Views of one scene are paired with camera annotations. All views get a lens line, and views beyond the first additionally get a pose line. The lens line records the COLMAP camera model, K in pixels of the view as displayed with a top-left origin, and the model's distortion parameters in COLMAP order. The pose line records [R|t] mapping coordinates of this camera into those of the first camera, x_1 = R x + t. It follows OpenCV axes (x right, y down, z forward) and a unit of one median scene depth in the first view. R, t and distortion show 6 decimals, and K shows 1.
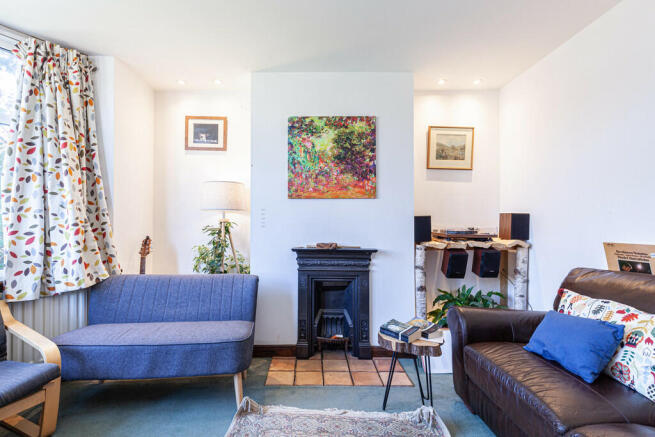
lens RADIAL K [[312.4, 0, 327.0], [0, 312.4, 226.7], [0, 0, 1]] dist [0.003177, -0.000037]
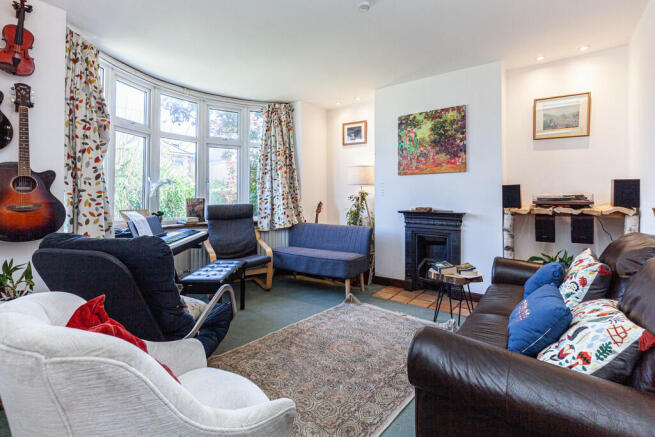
lens RADIAL K [[305.2, 0, 328.0], [0, 305.2, 203.7], [0, 0, 1]] dist [-0.000631, -0.000322]
pose [[0.805542, 0.008918, -0.592472, 0.435817], [0.004622, 0.999762, 0.021333, 0.007112], [0.592521, -0.019923, 0.805308, -0.293004]]
